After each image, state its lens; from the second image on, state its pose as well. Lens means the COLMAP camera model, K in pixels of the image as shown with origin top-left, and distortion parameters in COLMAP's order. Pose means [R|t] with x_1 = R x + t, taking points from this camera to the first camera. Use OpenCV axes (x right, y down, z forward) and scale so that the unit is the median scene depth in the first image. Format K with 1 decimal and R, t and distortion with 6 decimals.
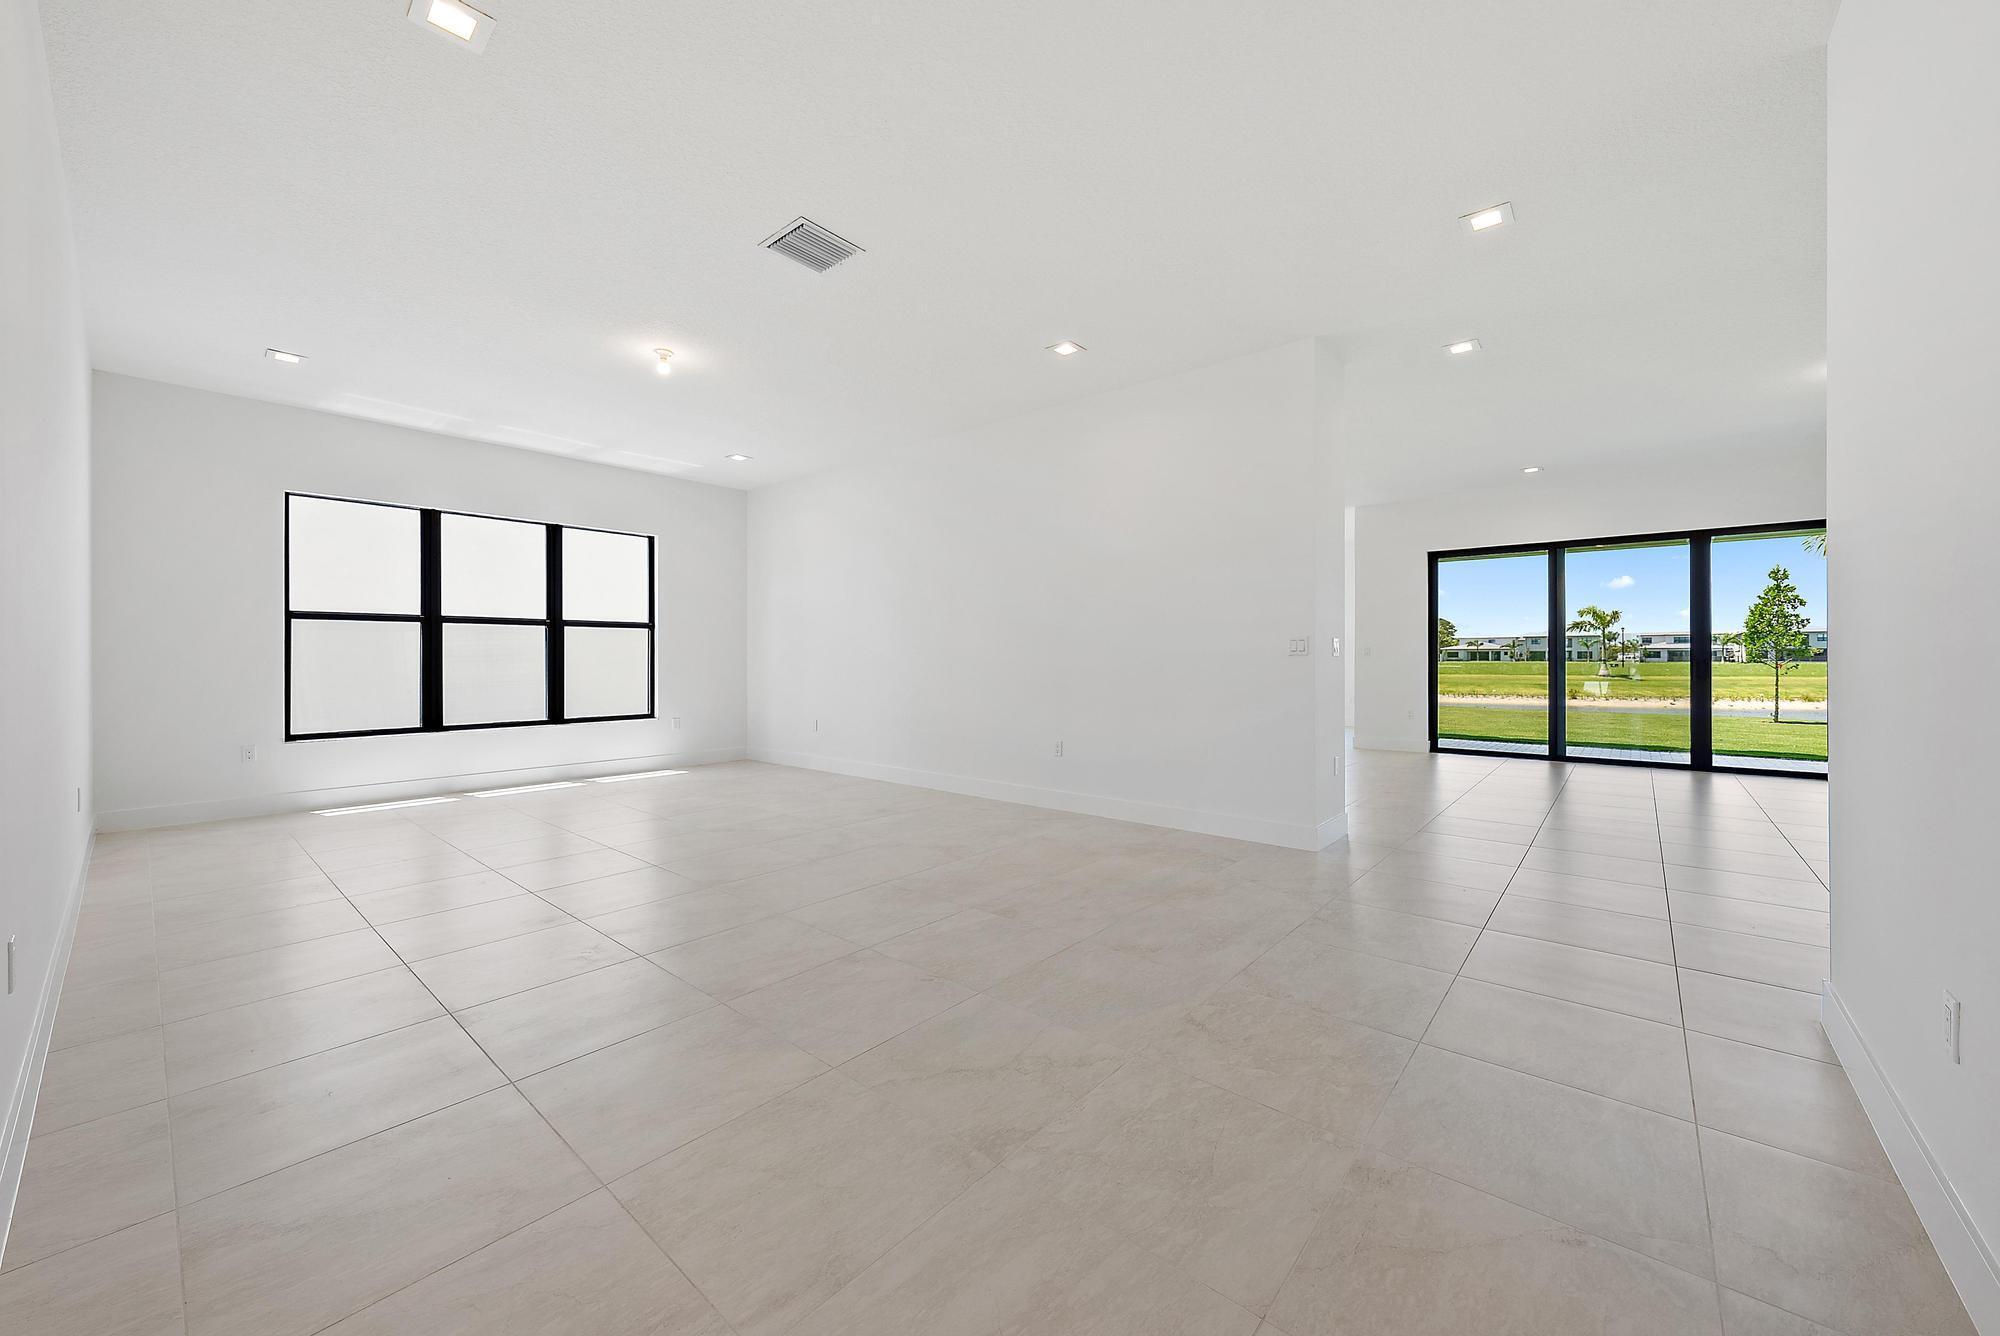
lens RADIAL K [[745.7, 0, 1006.7], [0, 745.7, 656.5], [0, 0, 1]] dist [-0.001835, -0.000011]
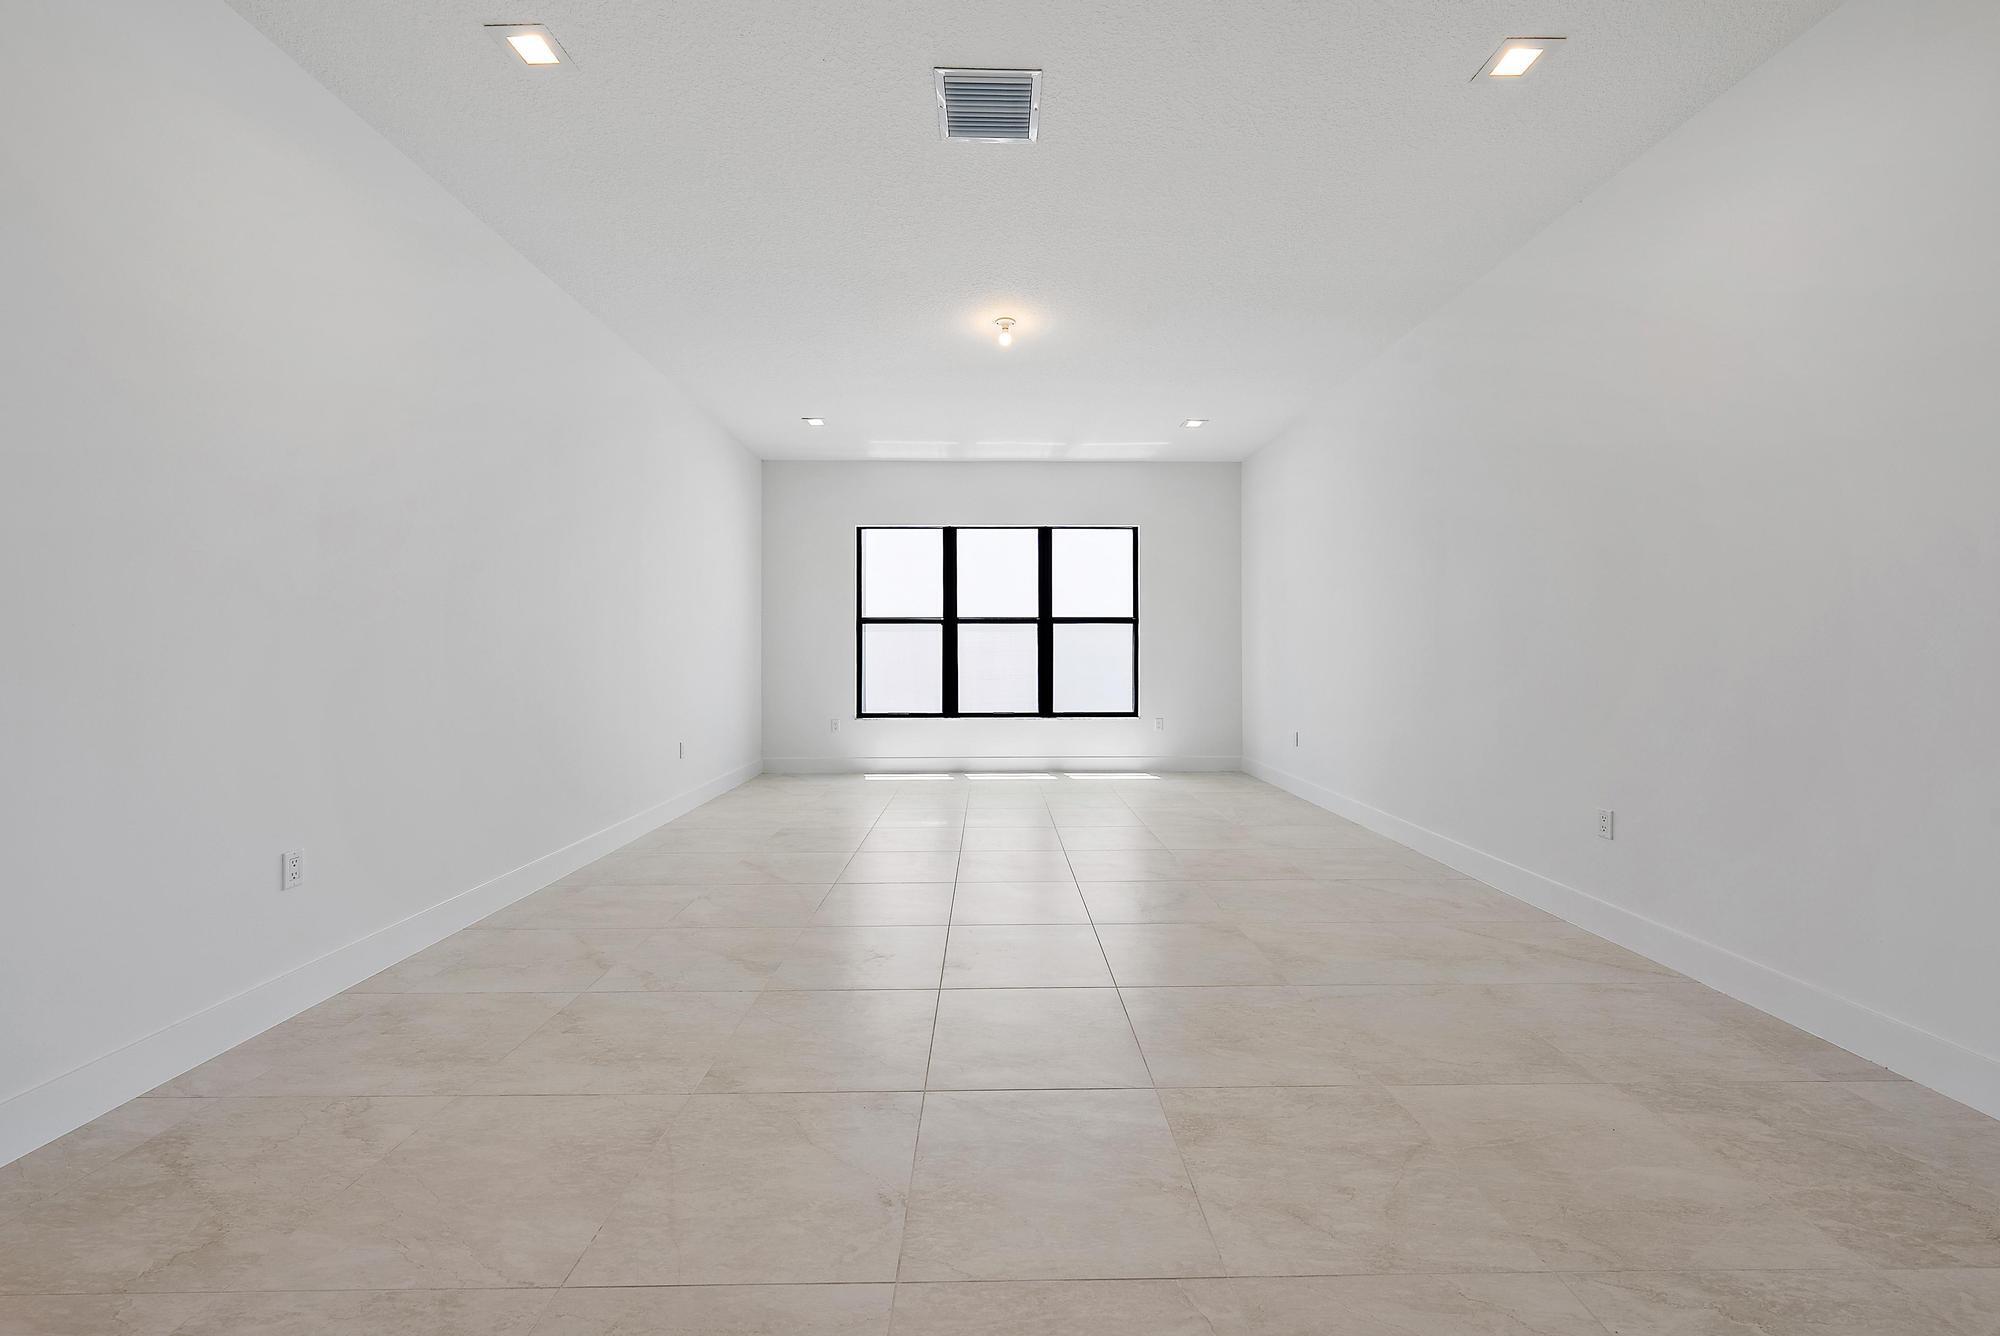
lens RADIAL K [[756.1, 0, 999.7], [0, 756.1, 646.7], [0, 0, 1]] dist [-0.000421, 0.000010]
pose [[0.656868, -0.006517, -0.753977, 0.161582], [0.001585, 0.999972, -0.007263, -0.000695], [0.754004, 0.003576, 0.656860, 0.264416]]
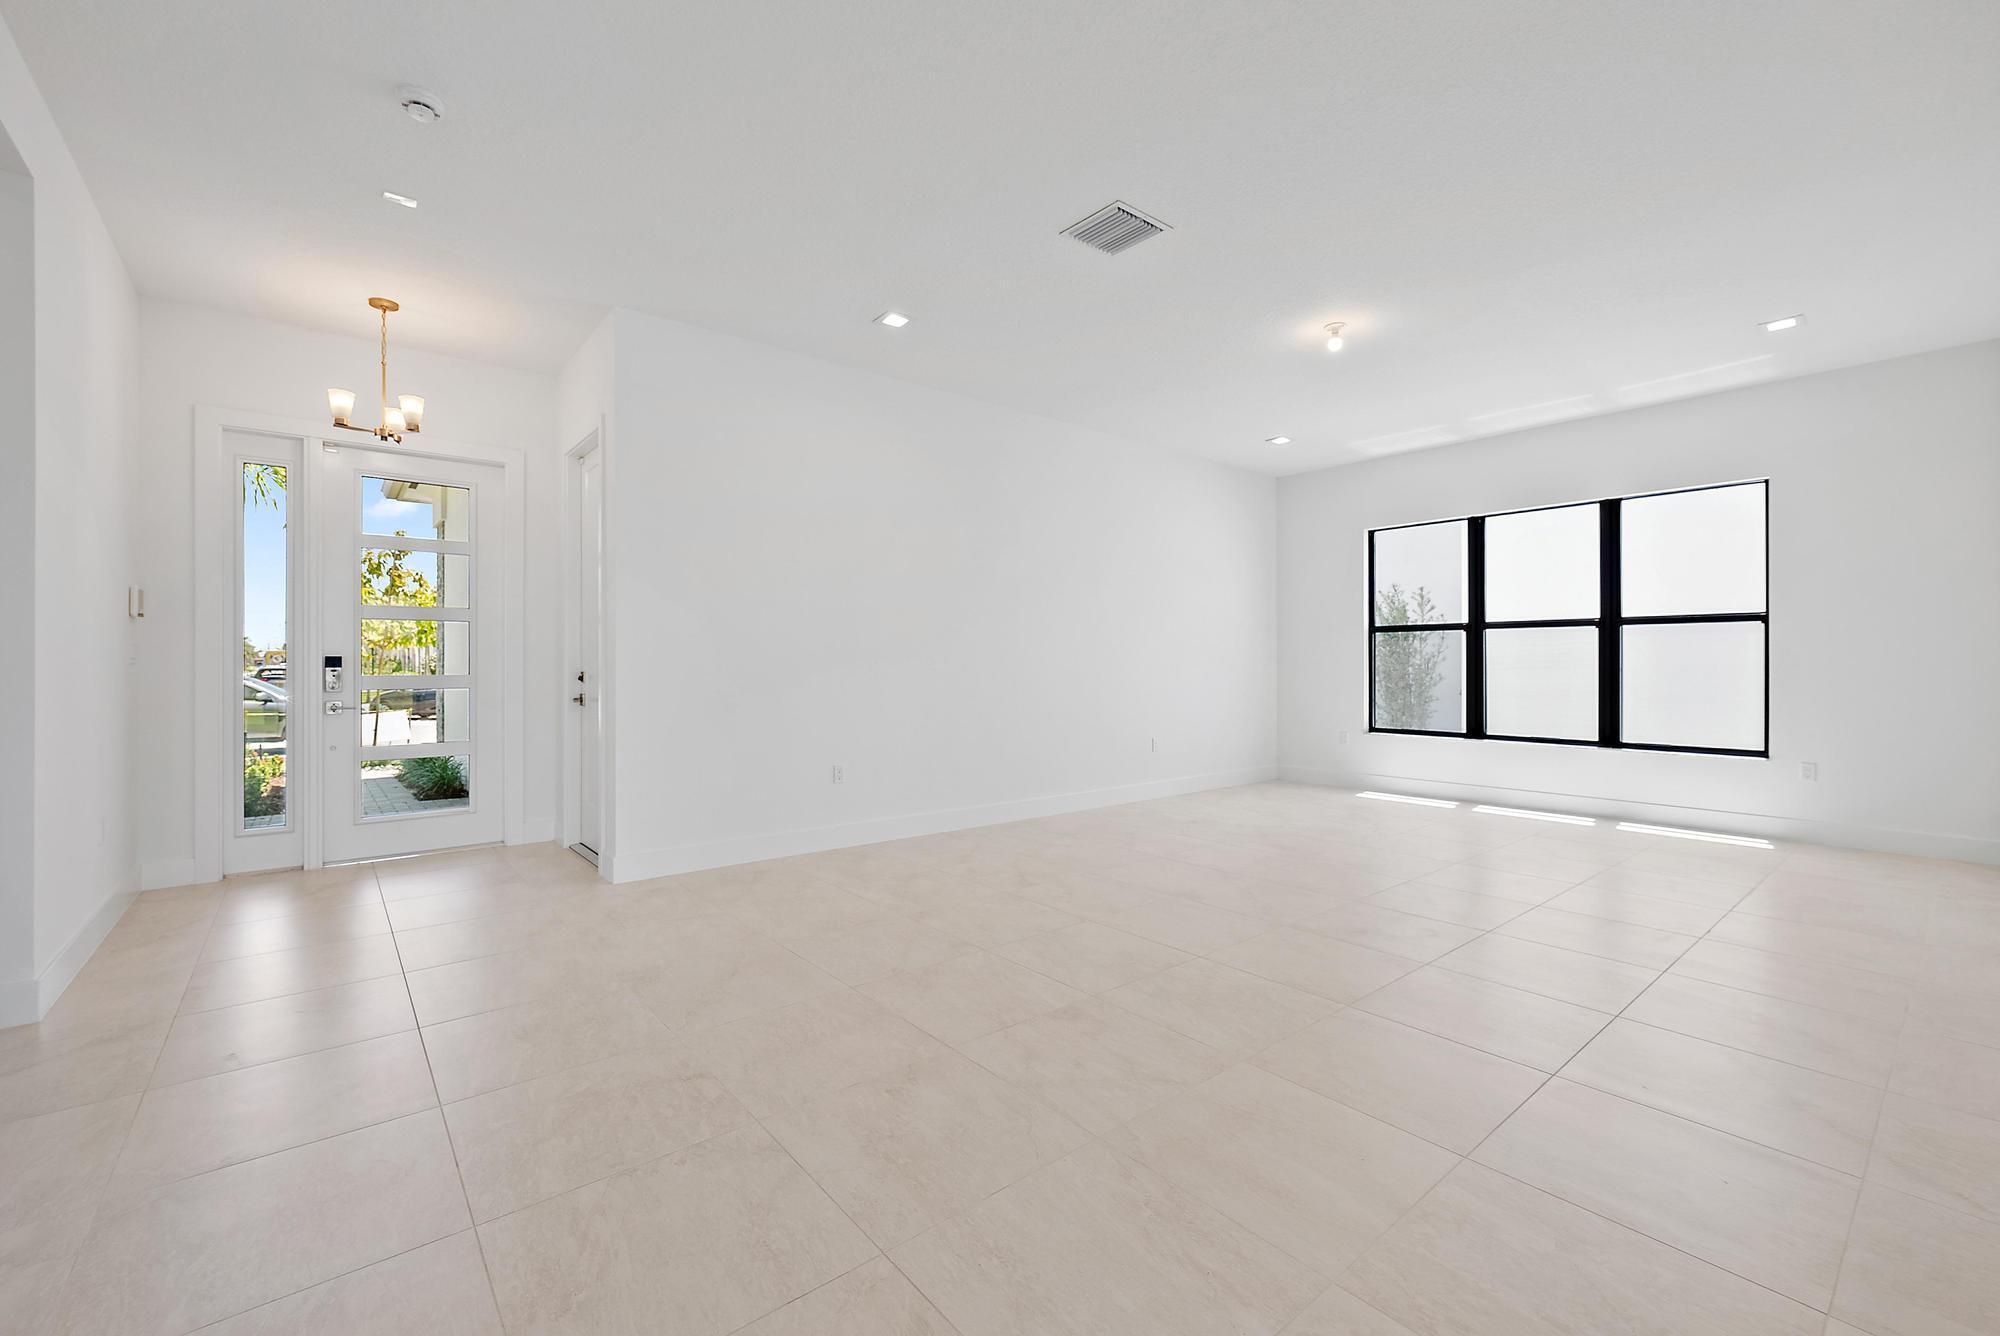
lens RADIAL K [[828.4, 0, 1004.6], [0, 828.4, 659.2], [0, 0, 1]] dist [0.002066, 0.000083]
pose [[-0.174107, -0.003921, -0.984719, 0.407749], [0.001134, 0.999991, -0.004182, -0.001758], [0.984726, -0.001845, -0.174101, 0.537328]]
